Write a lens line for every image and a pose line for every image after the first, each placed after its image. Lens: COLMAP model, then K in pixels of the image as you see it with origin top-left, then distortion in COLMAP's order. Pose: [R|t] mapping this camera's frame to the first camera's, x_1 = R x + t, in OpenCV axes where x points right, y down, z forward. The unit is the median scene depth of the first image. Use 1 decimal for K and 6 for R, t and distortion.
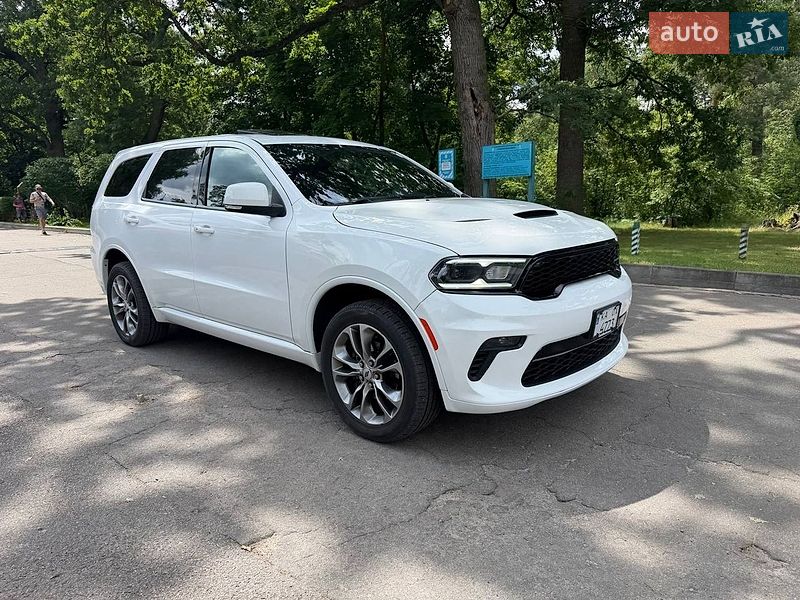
lens RADIAL K [[570.7, 0, 389.7], [0, 570.7, 297.2], [0, 0, 1]] dist [0.029340, -0.040417]
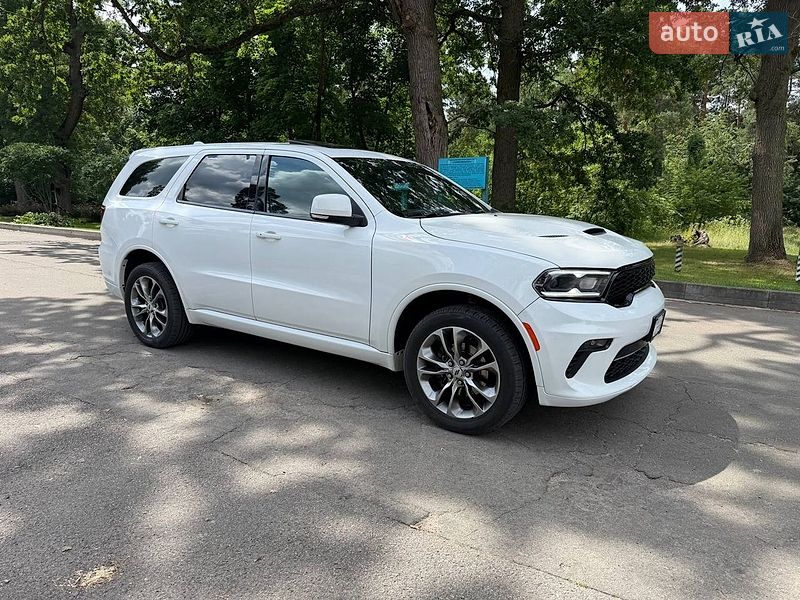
lens RADIAL K [[570.7, 0, 389.7], [0, 570.7, 297.2], [0, 0, 1]] dist [0.029340, -0.040417]
pose [[0.988535, 0.014794, 0.150262, -0.217816], [-0.013722, 0.999872, -0.008172, 0.000042], [-0.150364, 0.006016, 0.988612, -0.045295]]
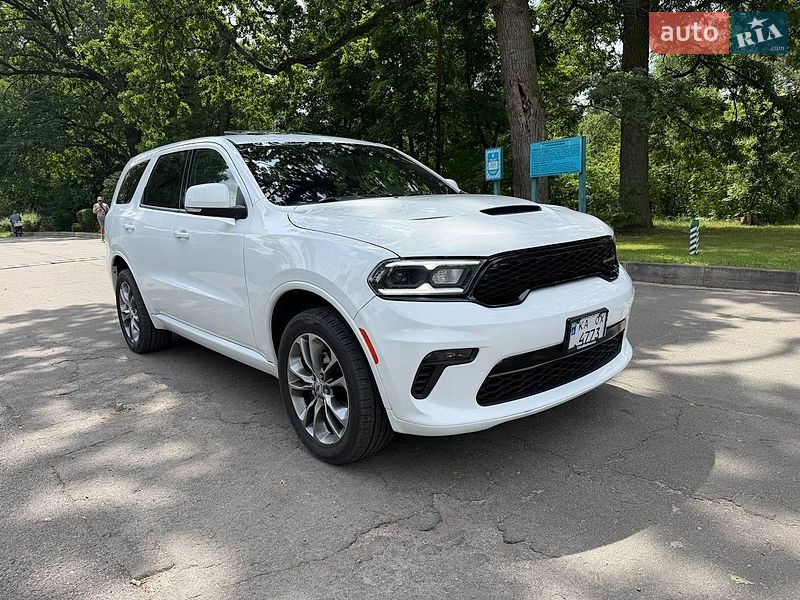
lens RADIAL K [[572.1, 0, 392.3], [0, 572.1, 298.2], [0, 0, 1]] dist [0.000840, -0.003326]
pose [[0.993090, -0.004583, -0.117269, 0.120522], [0.003949, 0.999976, -0.005635, -0.002614], [0.117292, 0.005133, 0.993084, 0.067428]]
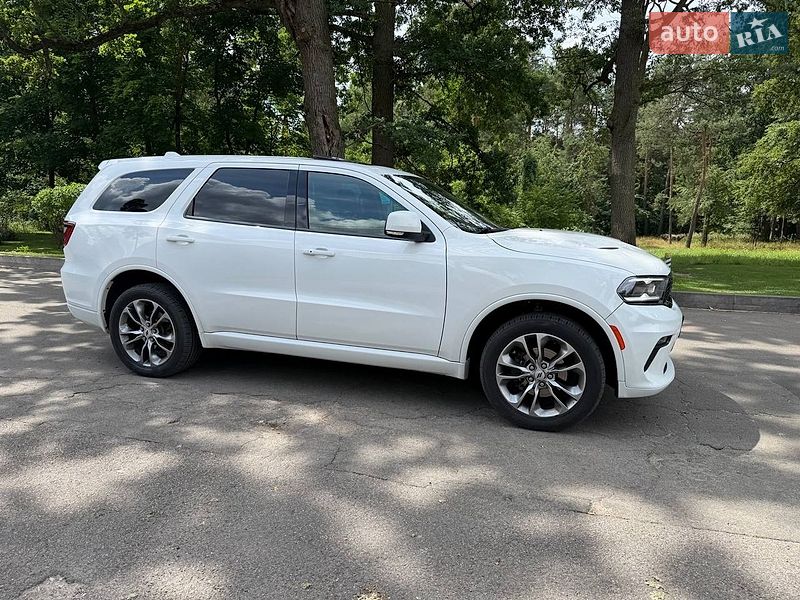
lens RADIAL K [[572.9, 0, 396.4], [0, 572.9, 305.4], [0, 0, 1]] dist [0.027189, -0.038086]
pose [[0.908386, -0.025295, 0.417366, -0.525683], [0.034066, 0.999327, -0.013577, -0.003577], [-0.416742, 0.026551, 0.908637, 0.018187]]
